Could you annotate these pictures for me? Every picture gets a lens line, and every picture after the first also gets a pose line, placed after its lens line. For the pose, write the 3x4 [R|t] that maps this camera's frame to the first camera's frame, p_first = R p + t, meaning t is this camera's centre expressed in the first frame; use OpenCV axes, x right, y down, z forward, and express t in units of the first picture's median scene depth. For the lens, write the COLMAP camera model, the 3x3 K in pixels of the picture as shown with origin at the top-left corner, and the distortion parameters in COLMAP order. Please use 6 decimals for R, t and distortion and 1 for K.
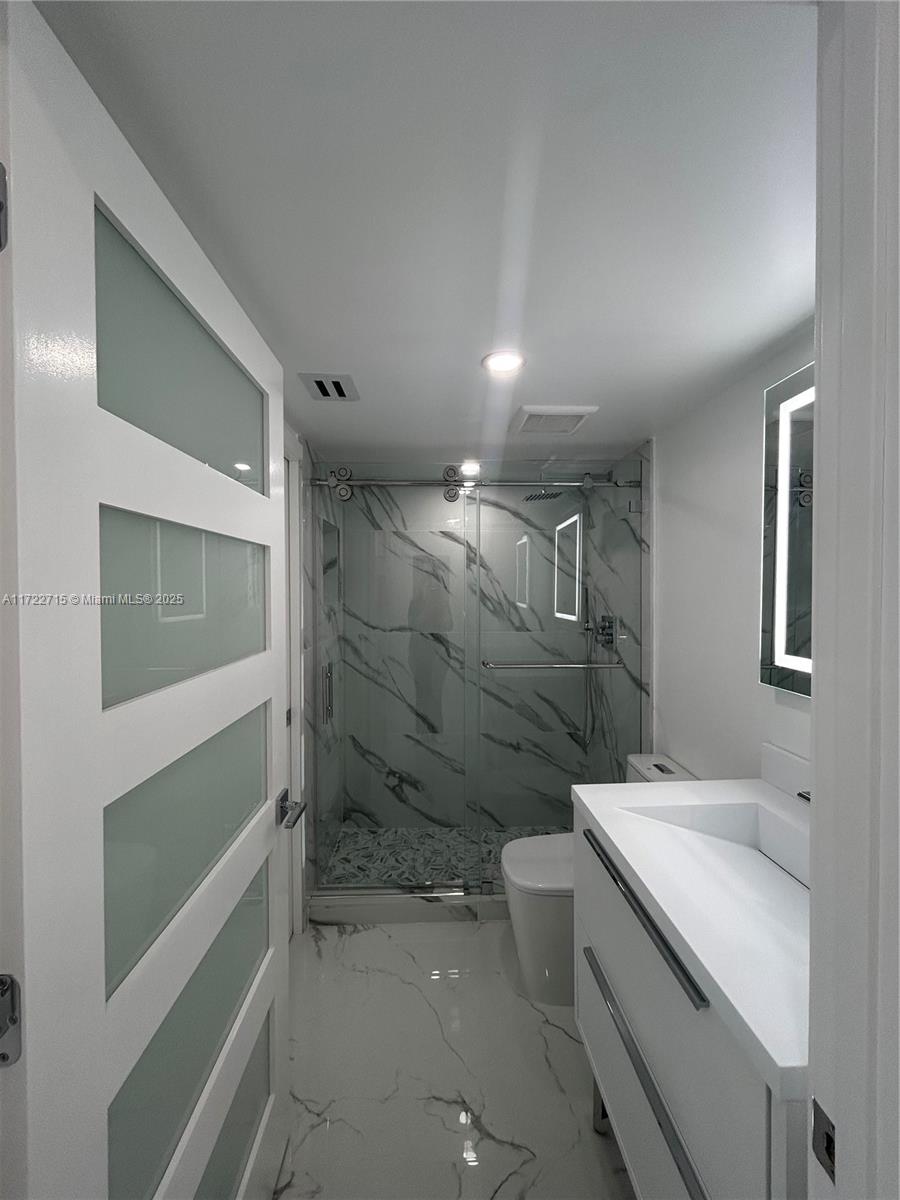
lens RADIAL K [[485.5, 0, 449.5], [0, 485.5, 596.0], [0, 0, 1]] dist [-0.000983, 0.001548]
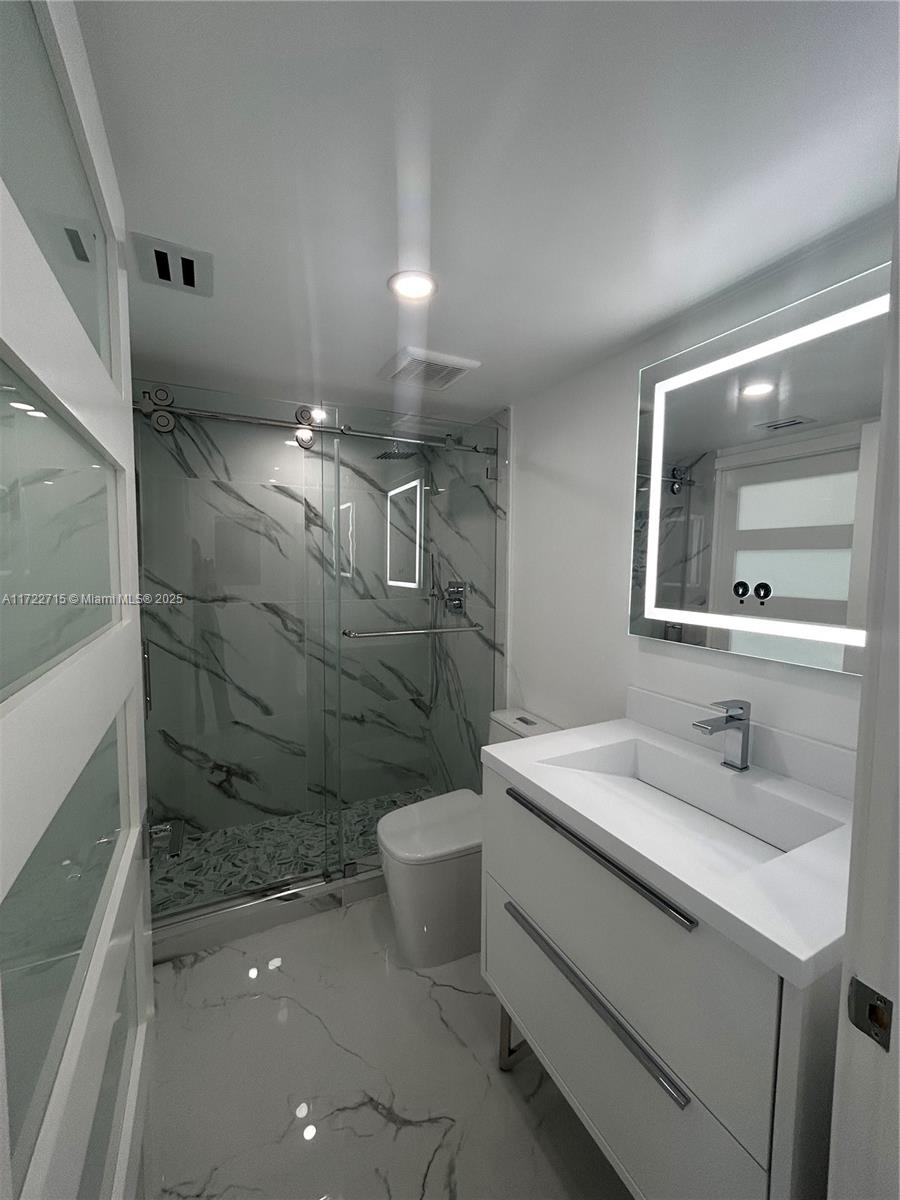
lens RADIAL K [[485.5, 0, 448.1], [0, 485.5, 596.4], [0, 0, 1]] dist [-0.000983, 0.001548]
pose [[0.910037, -0.017580, 0.414154, -0.112096], [-0.005914, 0.998448, 0.055377, 0.016349], [-0.414485, -0.052844, 0.908521, 0.080946]]
